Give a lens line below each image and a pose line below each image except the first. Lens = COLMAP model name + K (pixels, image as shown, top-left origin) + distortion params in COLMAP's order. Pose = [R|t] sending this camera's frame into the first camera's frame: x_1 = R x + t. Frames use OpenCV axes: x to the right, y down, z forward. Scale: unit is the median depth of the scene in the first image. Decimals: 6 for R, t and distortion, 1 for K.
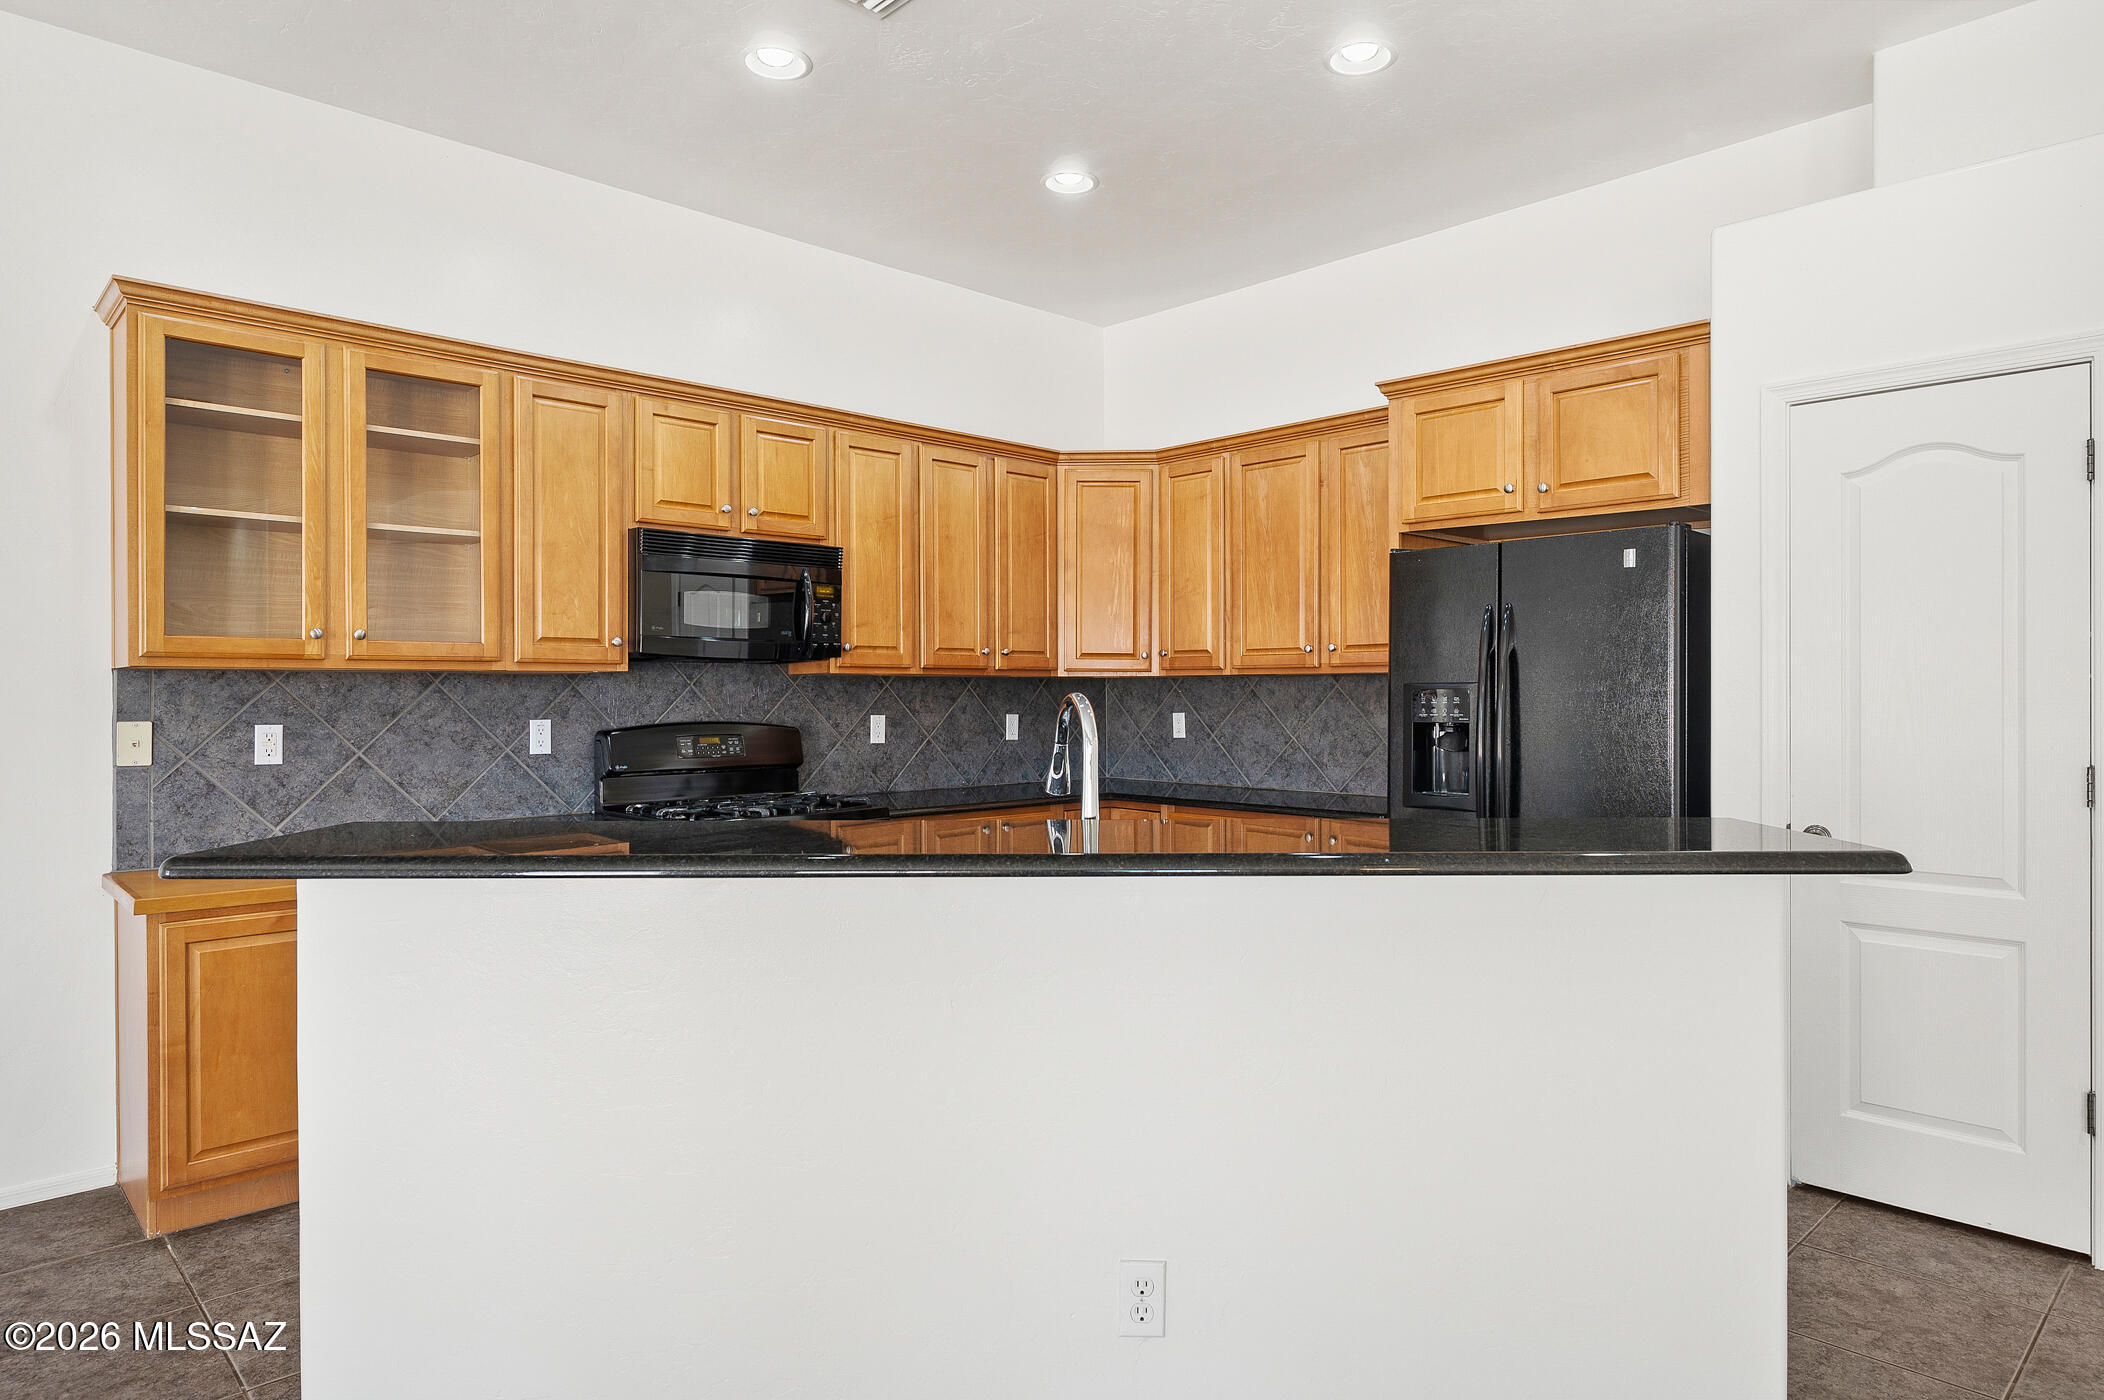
lens RADIAL K [[1234.3, 0, 1054.7], [0, 1234.3, 709.2], [0, 0, 1]] dist [0.001086, 0.000008]
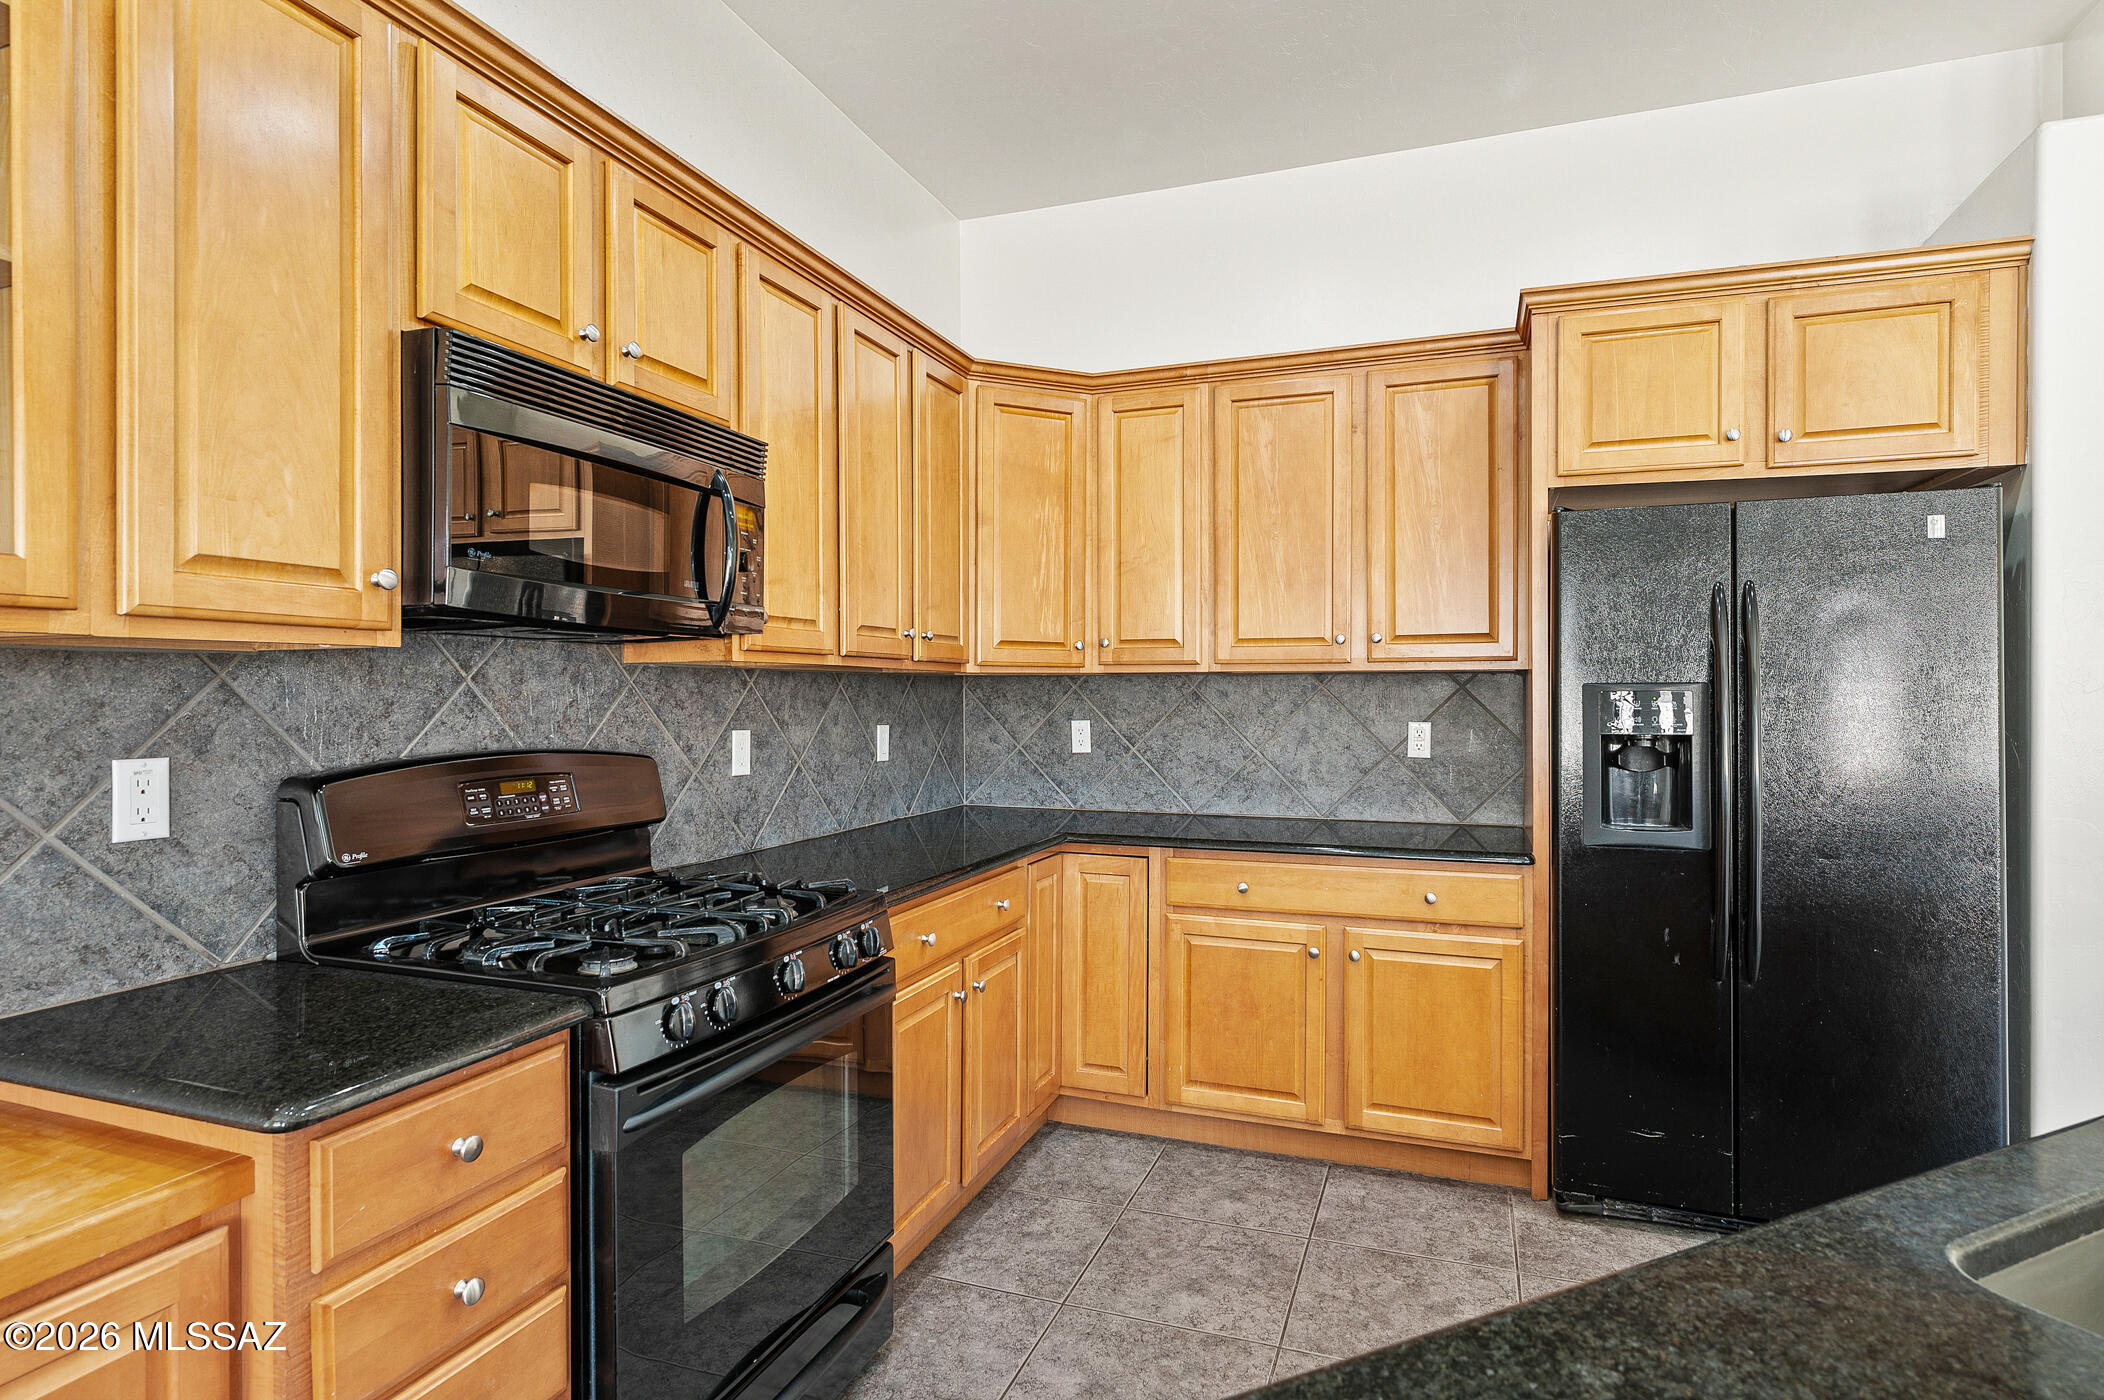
lens RADIAL K [[1089.5, 0, 1052.0], [0, 1089.5, 700.0], [0, 0, 1]] dist [-0.001815, 0.000016]
pose [[0.898541, -0.001730, 0.438885, -0.256087], [0.005378, 0.999961, -0.007070, -0.006255], [-0.438856, 0.008714, 0.898515, 0.450849]]
